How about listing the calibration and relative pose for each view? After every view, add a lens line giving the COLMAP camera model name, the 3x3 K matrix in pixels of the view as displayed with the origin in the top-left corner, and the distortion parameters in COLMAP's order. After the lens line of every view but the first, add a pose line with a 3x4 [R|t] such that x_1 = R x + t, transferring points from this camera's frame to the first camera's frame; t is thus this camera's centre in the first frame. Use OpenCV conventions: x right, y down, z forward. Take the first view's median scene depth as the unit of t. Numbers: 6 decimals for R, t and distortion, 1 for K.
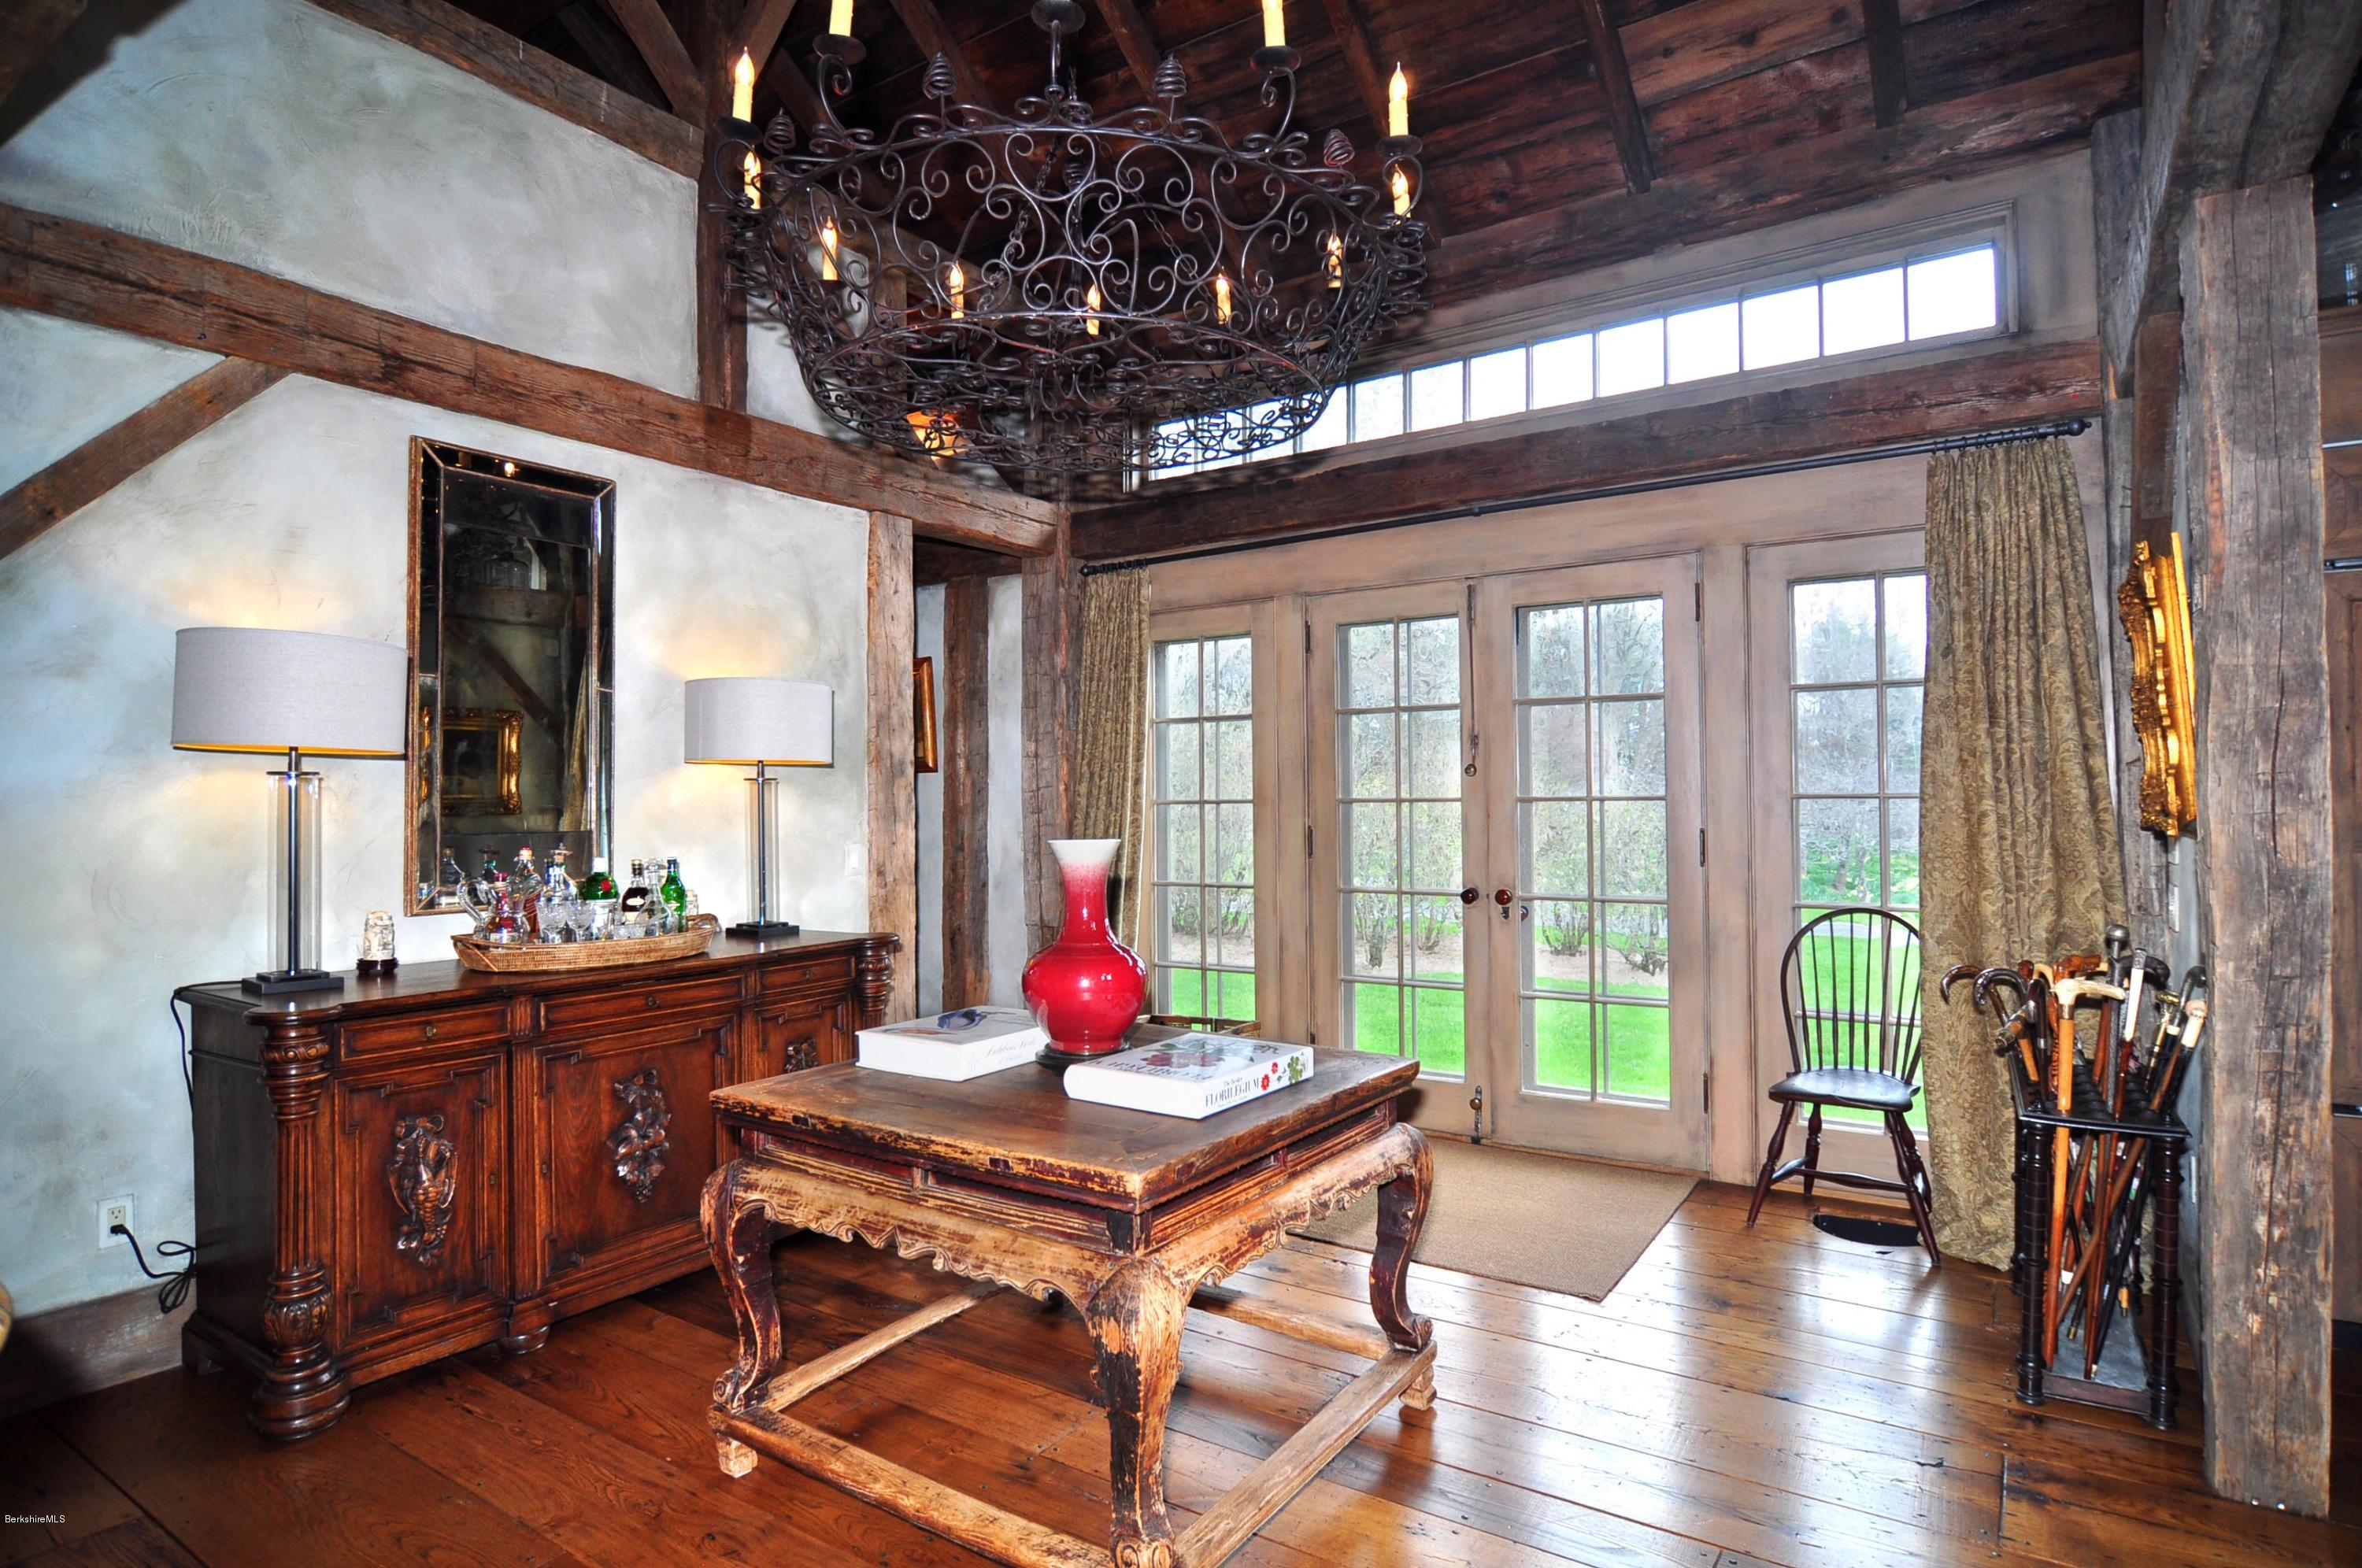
lens RADIAL K [[1264.3, 0, 1197.7], [0, 1264.3, 772.8], [0, 0, 1]] dist [-0.031030, -0.002001]
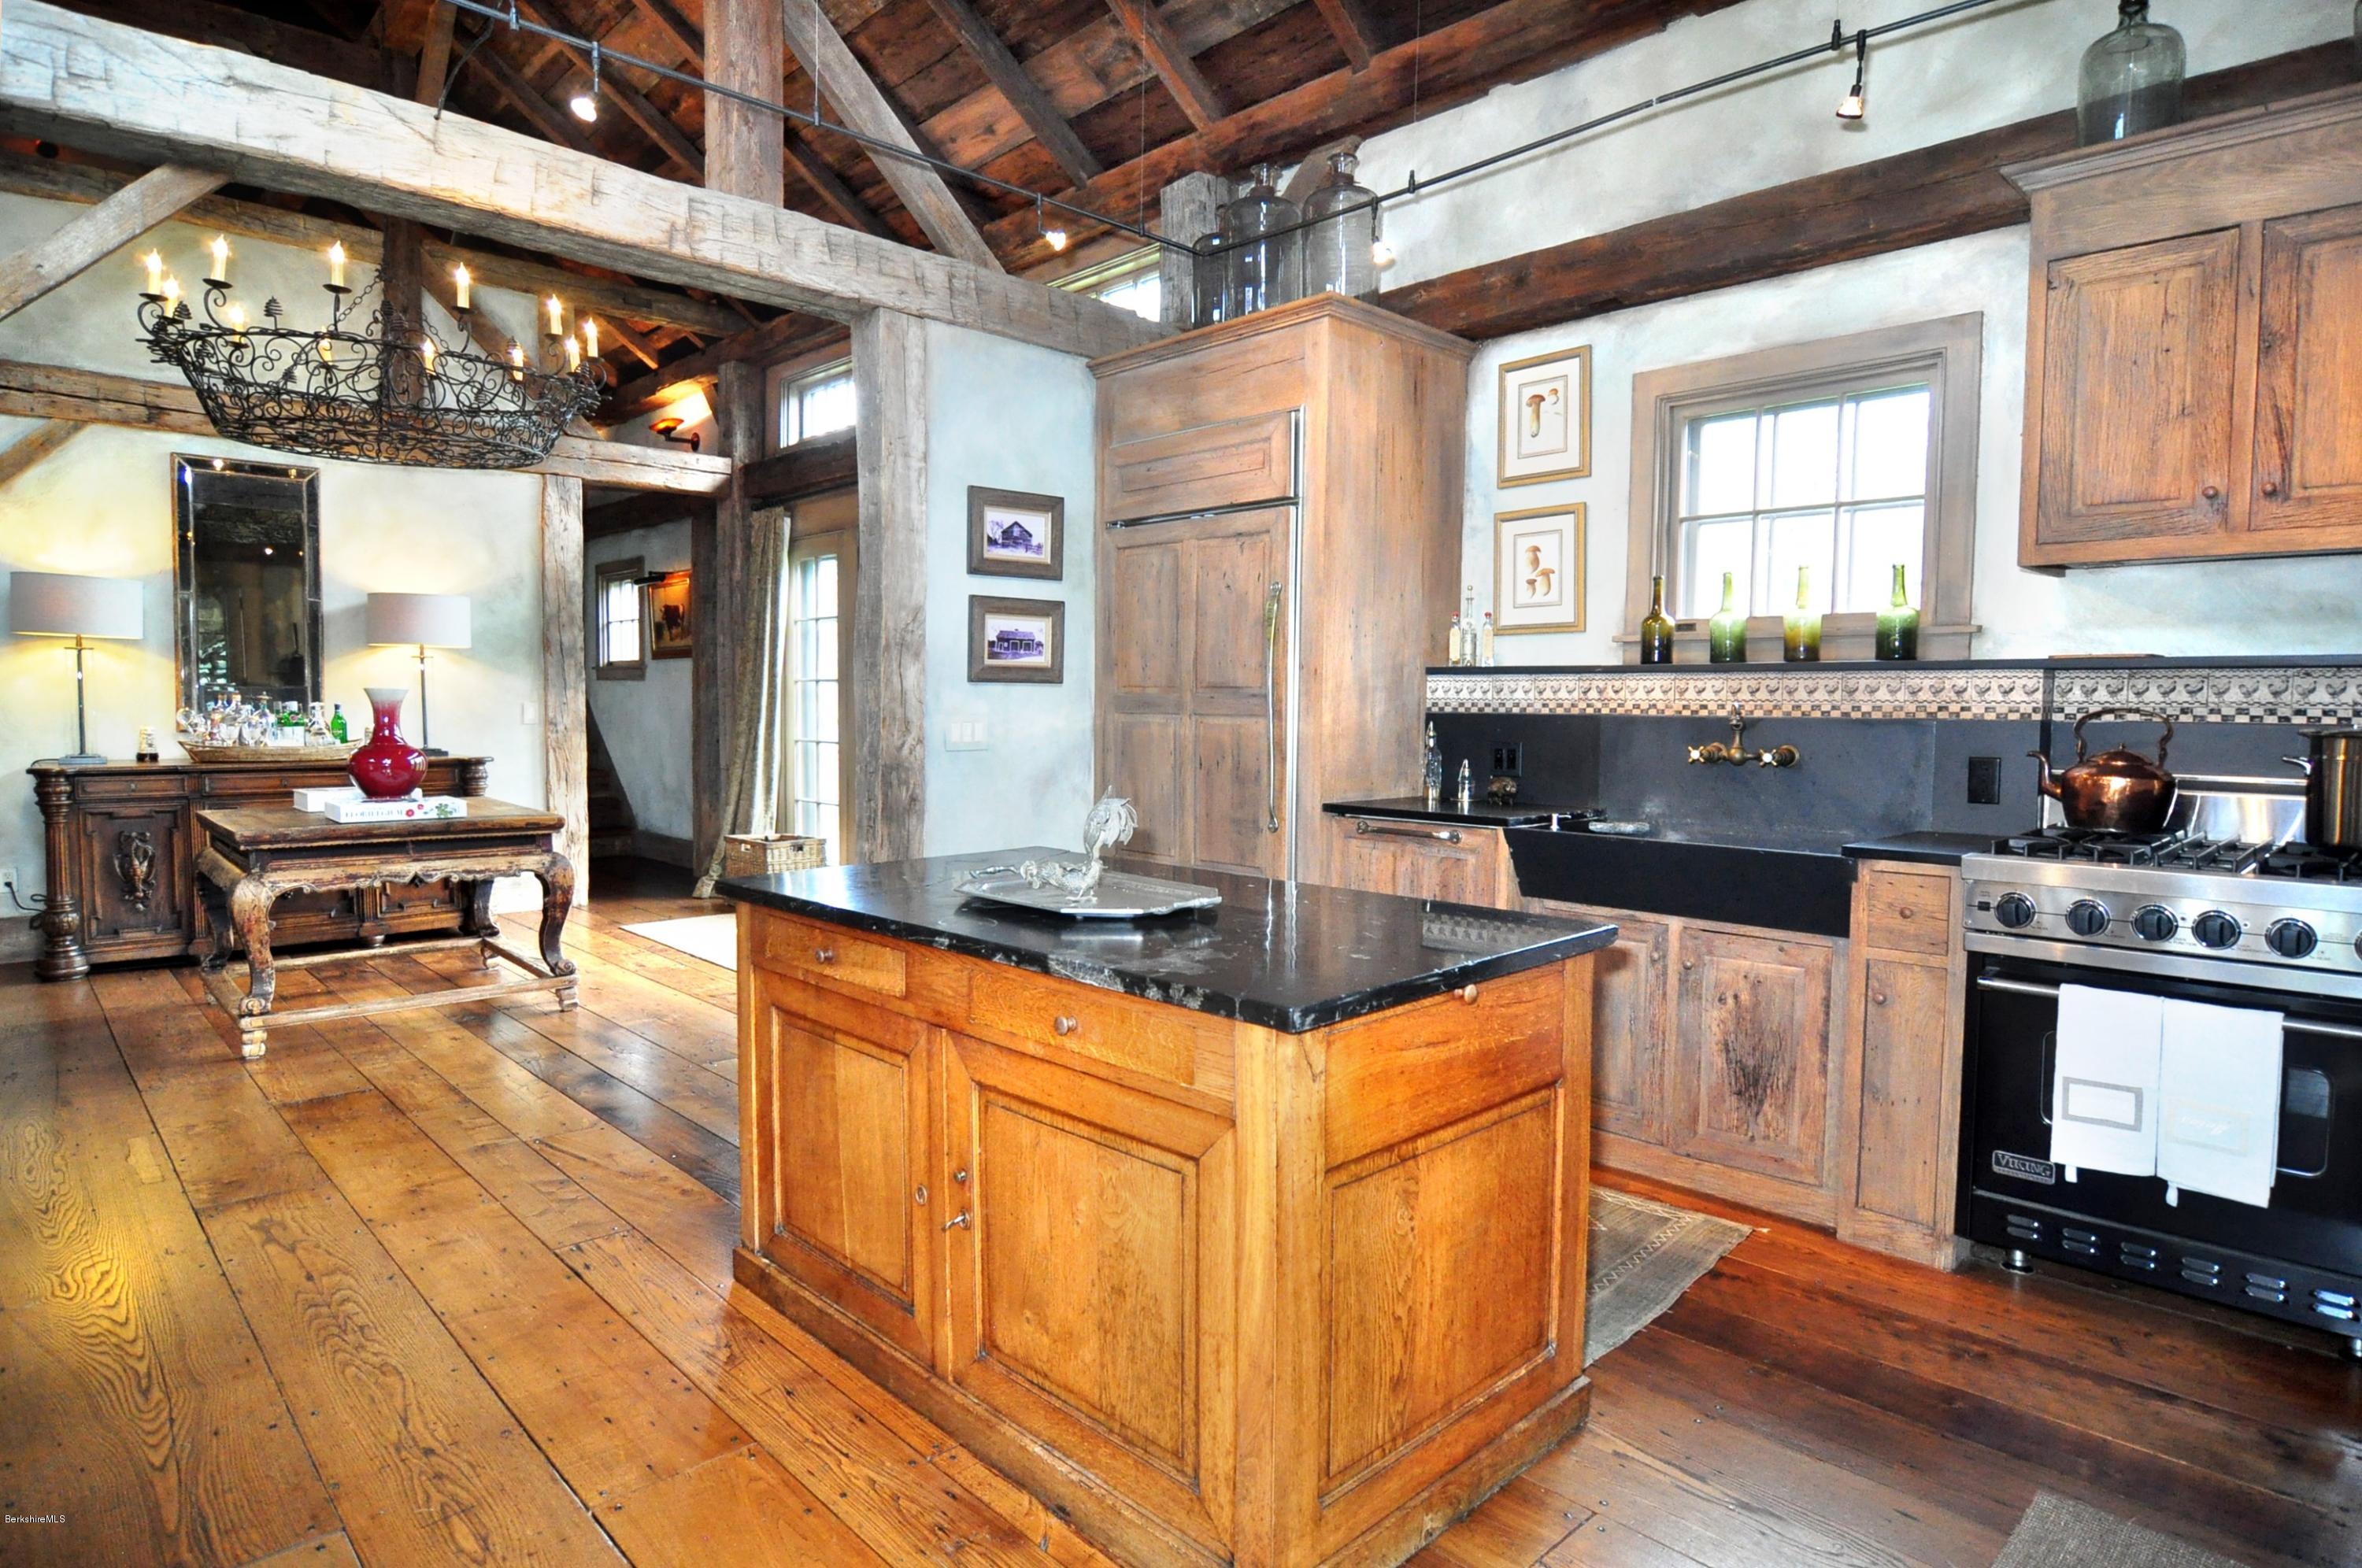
lens RADIAL K [[1264.3, 0, 1173.0], [0, 1264.3, 771.9], [0, 0, 1]] dist [-0.031030, -0.002001]
pose [[0.973581, 0.028306, -0.226579, 1.096036], [-0.011522, 0.997113, 0.075056, 0.024864], [0.228049, -0.070463, 0.971097, -0.365108]]
